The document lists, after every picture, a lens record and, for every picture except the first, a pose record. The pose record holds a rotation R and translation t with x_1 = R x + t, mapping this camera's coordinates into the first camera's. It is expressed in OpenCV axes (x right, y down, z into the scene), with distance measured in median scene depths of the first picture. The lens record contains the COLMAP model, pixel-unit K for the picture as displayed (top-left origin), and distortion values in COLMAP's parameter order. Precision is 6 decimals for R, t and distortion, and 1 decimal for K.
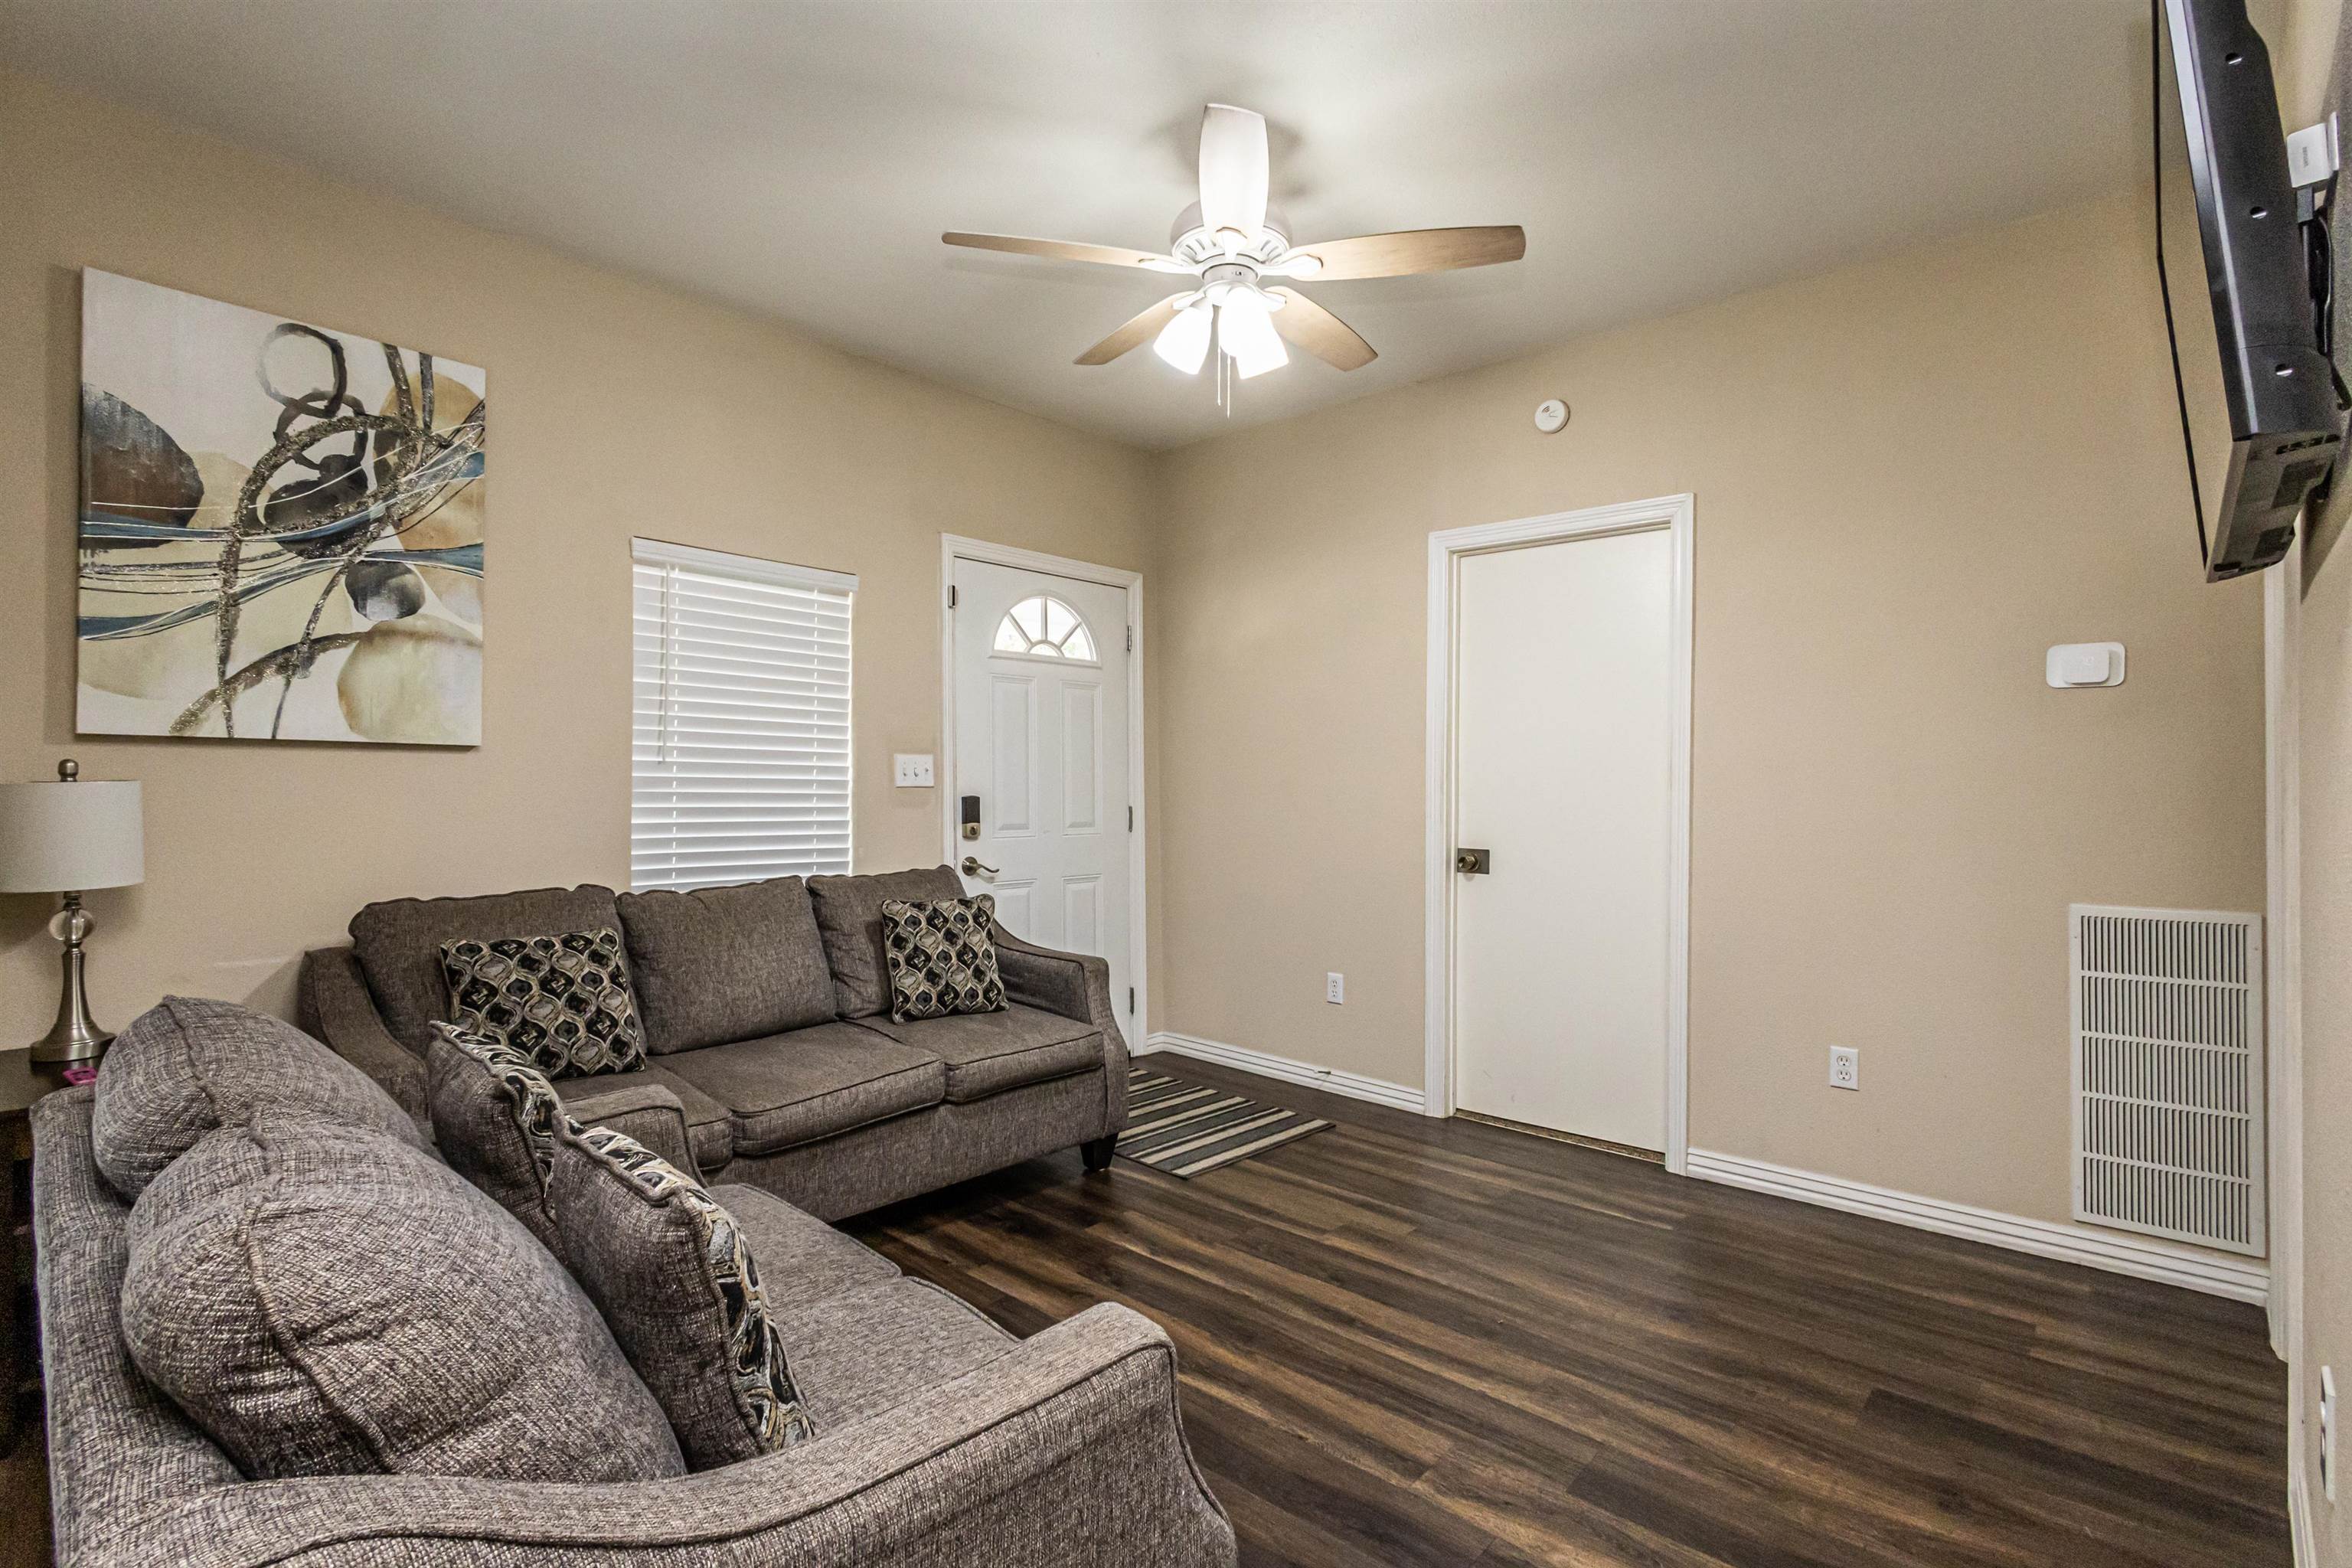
lens RADIAL K [[1096.1, 0, 1176.3], [0, 1096.1, 784.3], [0, 0, 1]] dist [0.003003, 0.000346]
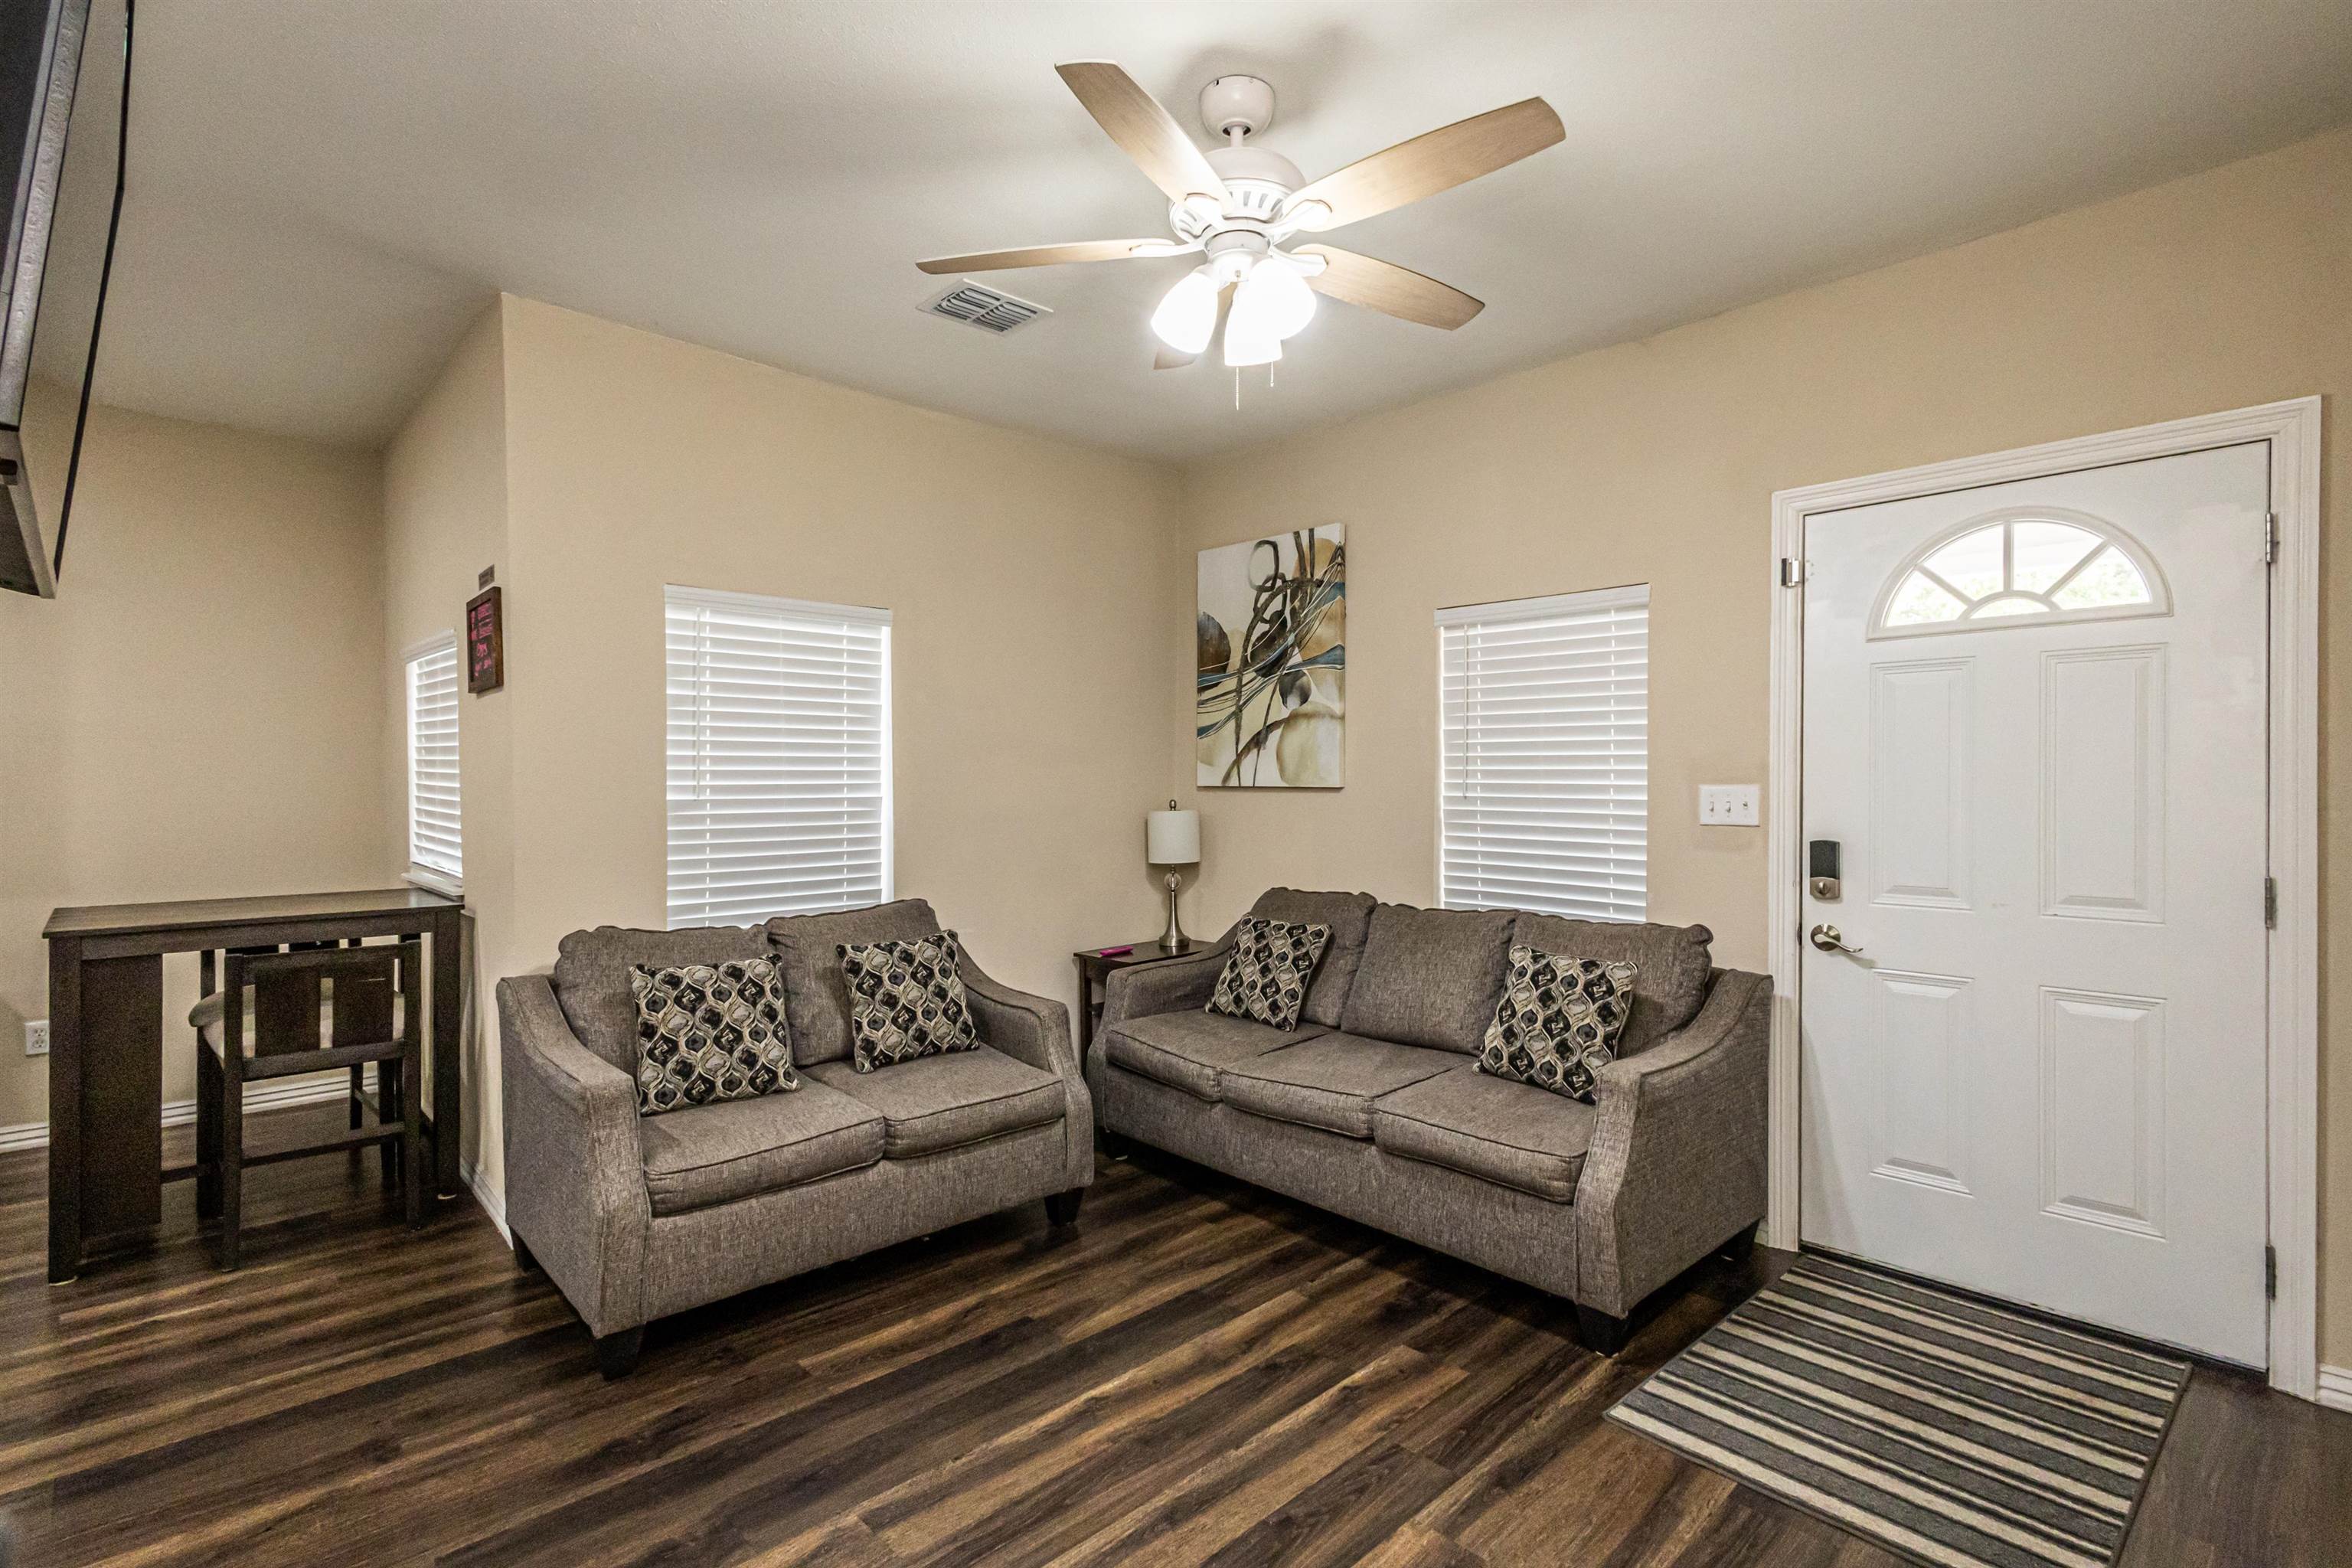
lens RADIAL K [[1096.1, 0, 1176.7], [0, 1096.1, 784.5], [0, 0, 1]] dist [0.003003, 0.000346]
pose [[-0.069818, -0.006259, -0.997540, 0.842012], [-0.001040, 0.999980, -0.006202, -0.031458], [0.997559, 0.000604, -0.069823, 0.937893]]
